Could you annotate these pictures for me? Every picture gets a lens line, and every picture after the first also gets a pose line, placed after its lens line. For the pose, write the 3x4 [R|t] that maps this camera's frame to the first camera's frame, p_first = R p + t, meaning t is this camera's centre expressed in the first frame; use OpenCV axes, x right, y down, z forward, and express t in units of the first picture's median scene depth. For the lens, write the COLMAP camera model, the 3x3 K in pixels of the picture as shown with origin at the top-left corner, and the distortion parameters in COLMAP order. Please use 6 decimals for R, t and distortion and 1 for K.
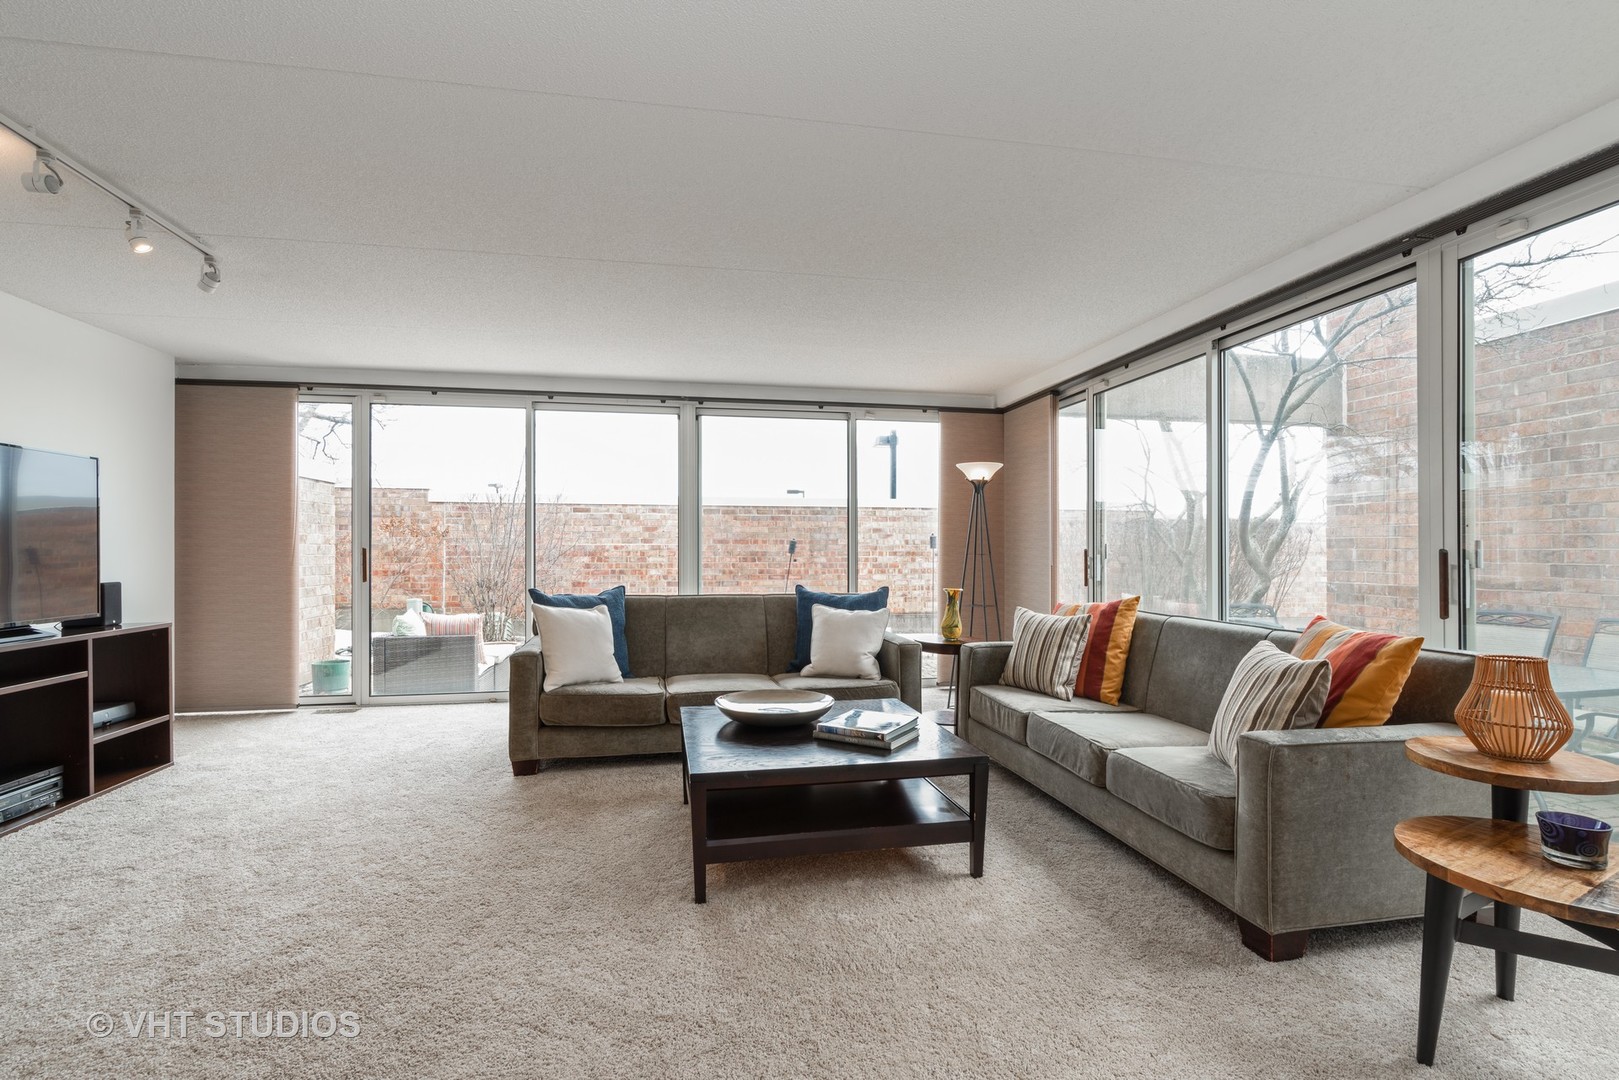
lens RADIAL K [[748.9, 0, 809.3], [0, 748.9, 542.4], [0, 0, 1]] dist [-0.000028, 0.000496]
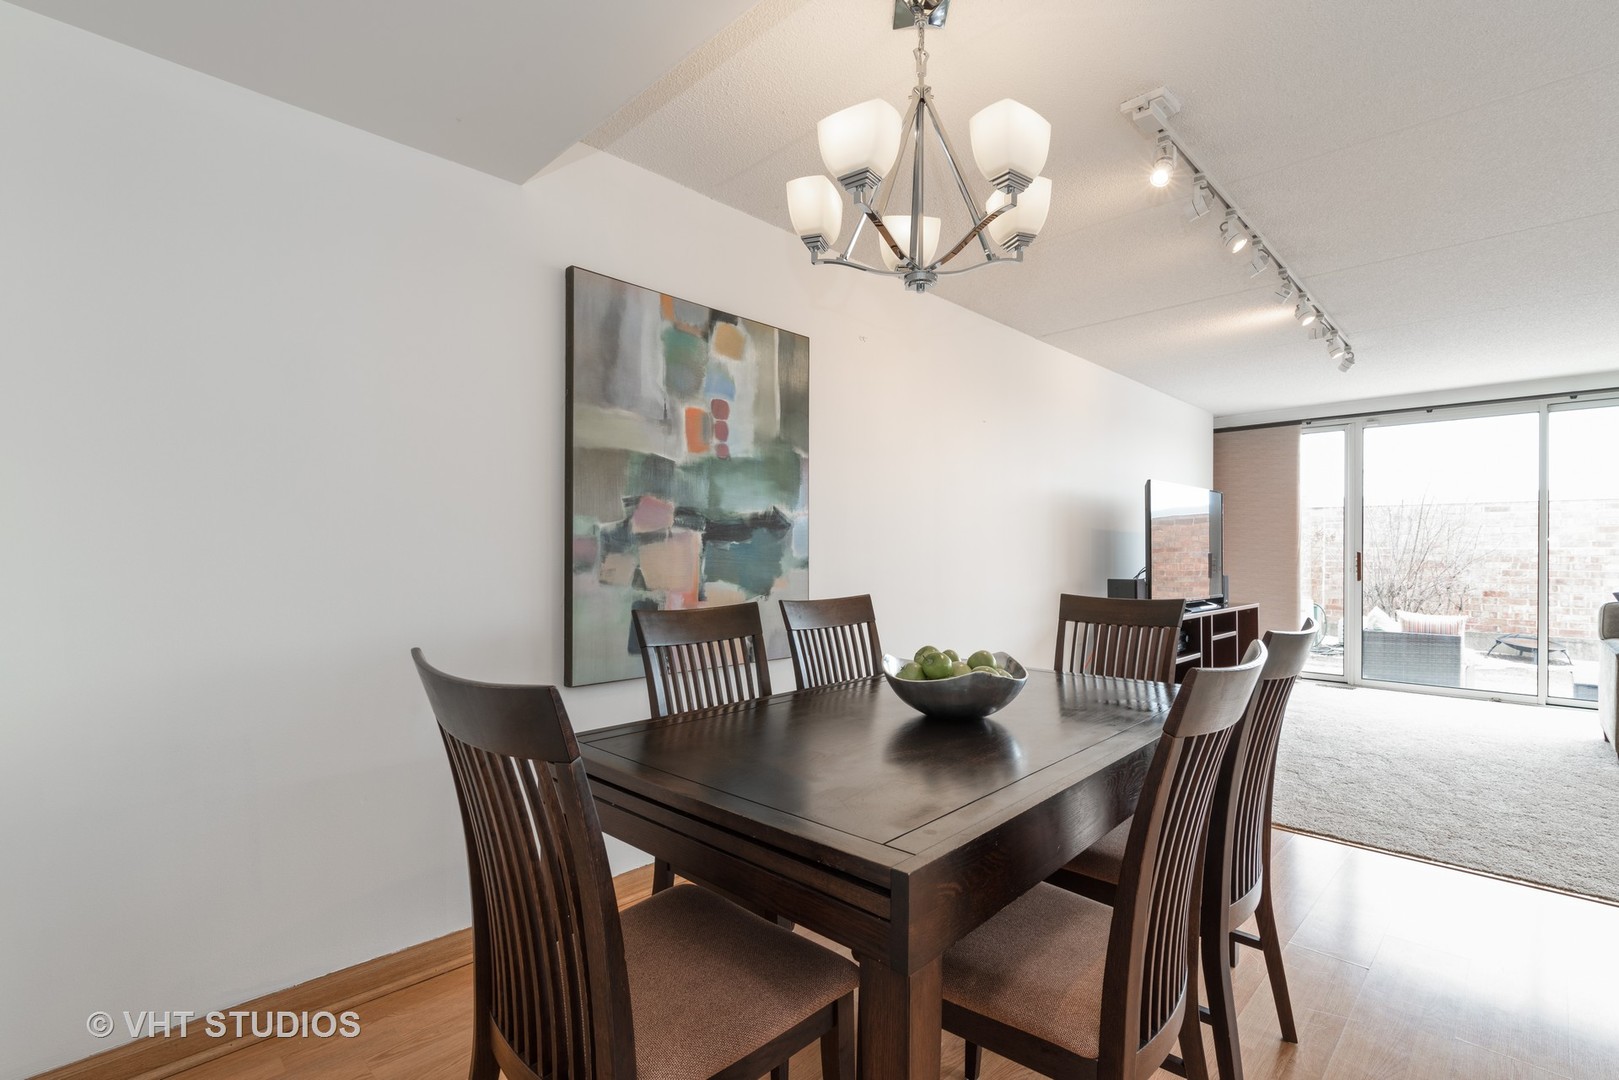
lens RADIAL K [[748.9, 0, 809.6], [0, 748.9, 554.7], [0, 0, 1]] dist [-0.000028, 0.000496]
pose [[0.584362, 0.005961, -0.811471, -0.142183], [0.003226, 0.999948, 0.009669, -0.002652], [0.811486, -0.008268, 0.584313, -0.385763]]
